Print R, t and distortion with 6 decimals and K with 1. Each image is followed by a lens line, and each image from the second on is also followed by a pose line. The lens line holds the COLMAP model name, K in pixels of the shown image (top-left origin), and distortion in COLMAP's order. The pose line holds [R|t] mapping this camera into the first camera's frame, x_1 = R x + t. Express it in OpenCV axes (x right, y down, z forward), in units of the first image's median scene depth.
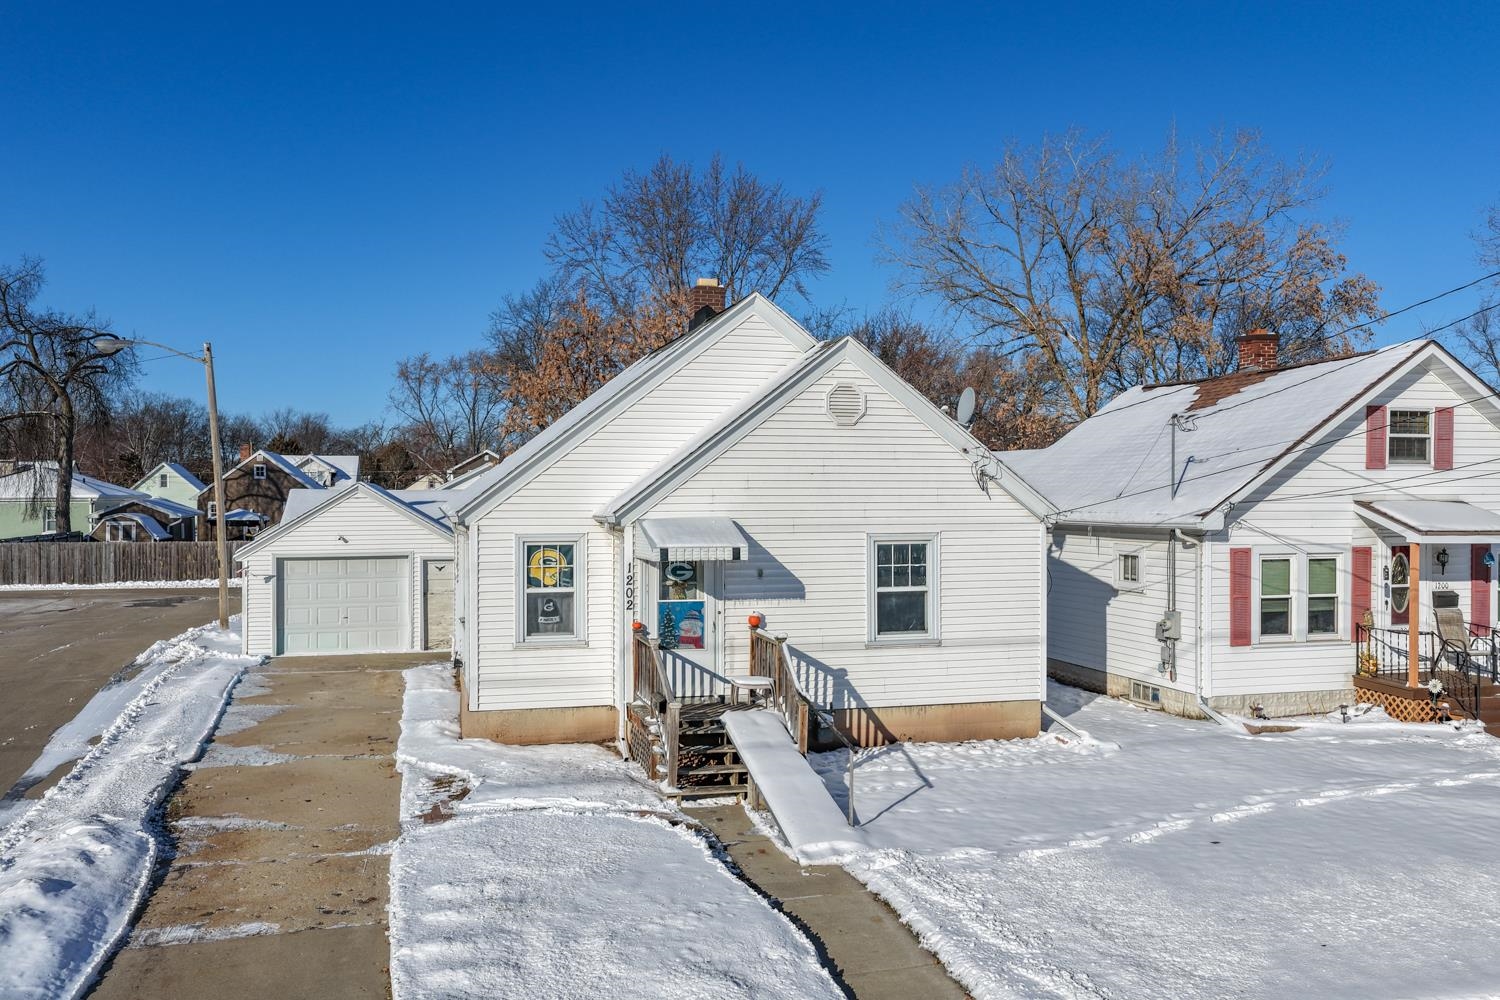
lens RADIAL K [[1230.7, 0, 770.4], [0, 1230.7, 499.0], [0, 0, 1]] dist [-0.013545, 0.030512]
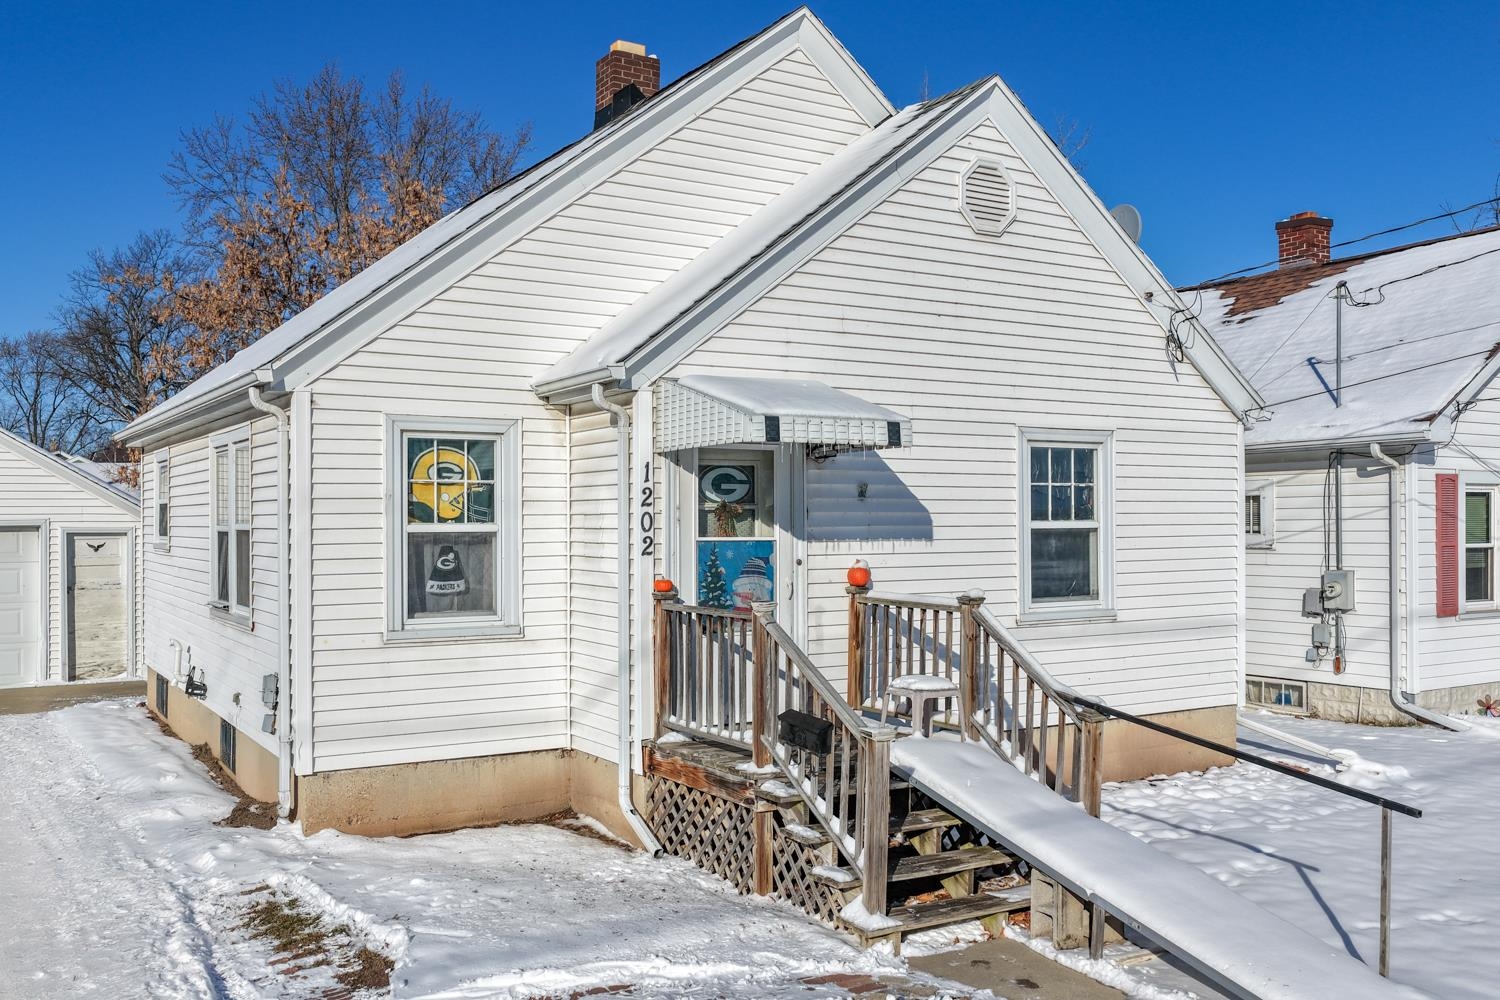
lens RADIAL K [[1303.5, 0, 760.1], [0, 1303.5, 518.3], [0, 0, 1]] dist [-0.007606, 0.013353]
pose [[0.960833, -0.001933, 0.277120, -0.205510], [0.003404, 0.999983, -0.004827, 0.072966], [-0.277106, 0.005581, 0.960823, 0.443980]]
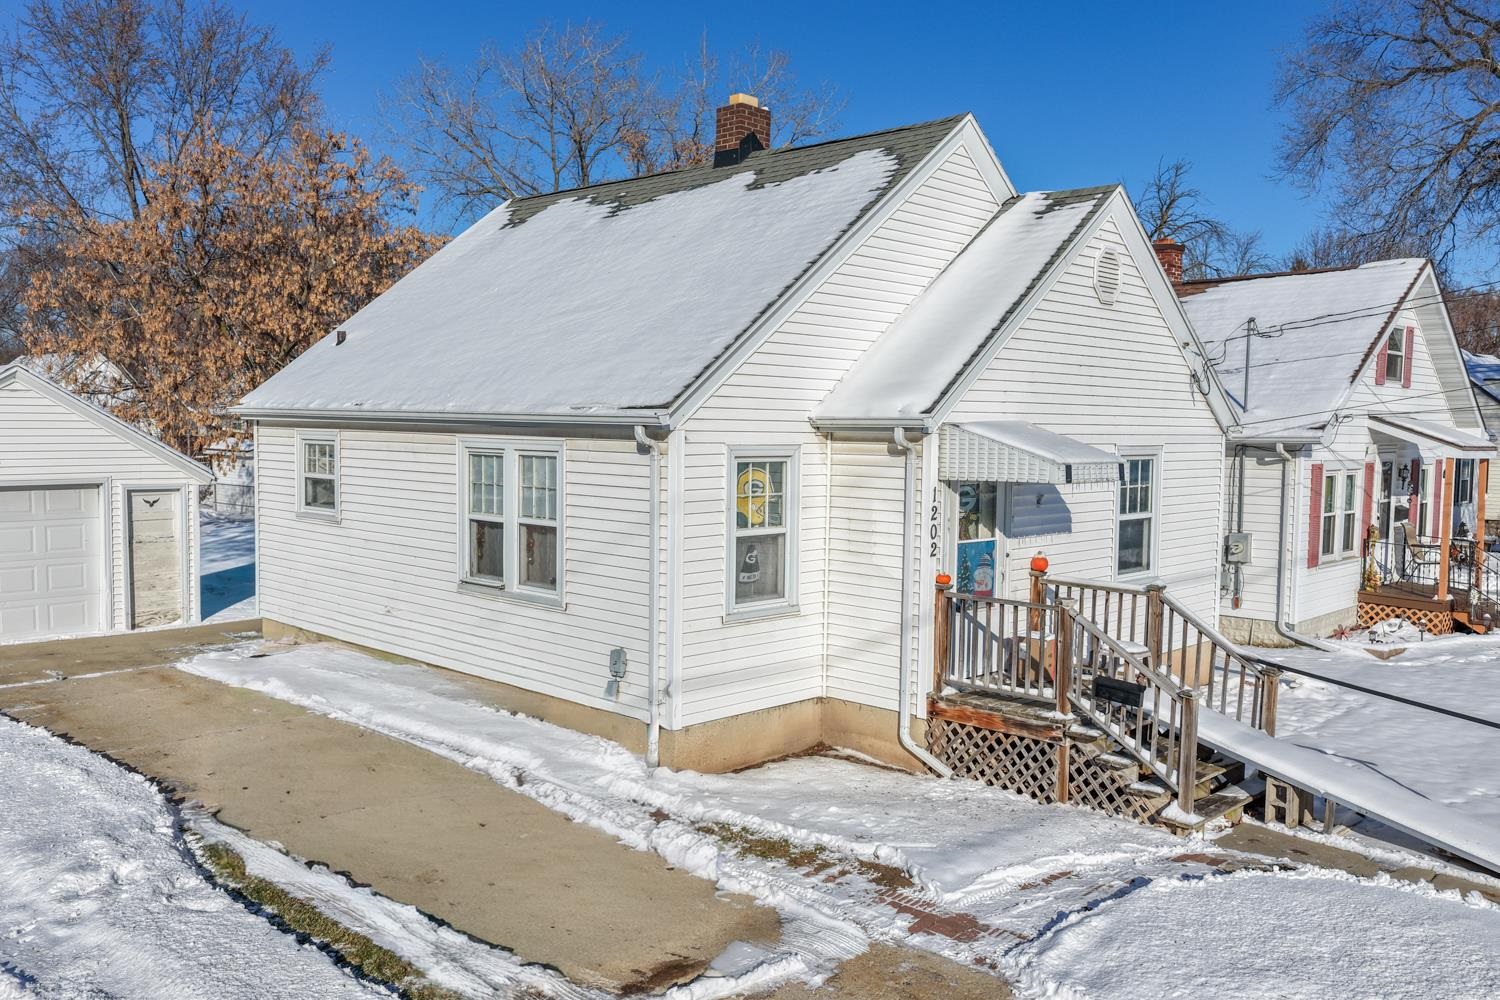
lens RADIAL K [[1230.7, 0, 763.2], [0, 1230.7, 498.7], [0, 0, 1]] dist [-0.013545, 0.030512]
pose [[0.861698, -0.017738, 0.507112, -0.506307], [-0.013738, 0.998207, 0.058261, 0.018858], [-0.507236, -0.057170, 0.859909, 0.439167]]
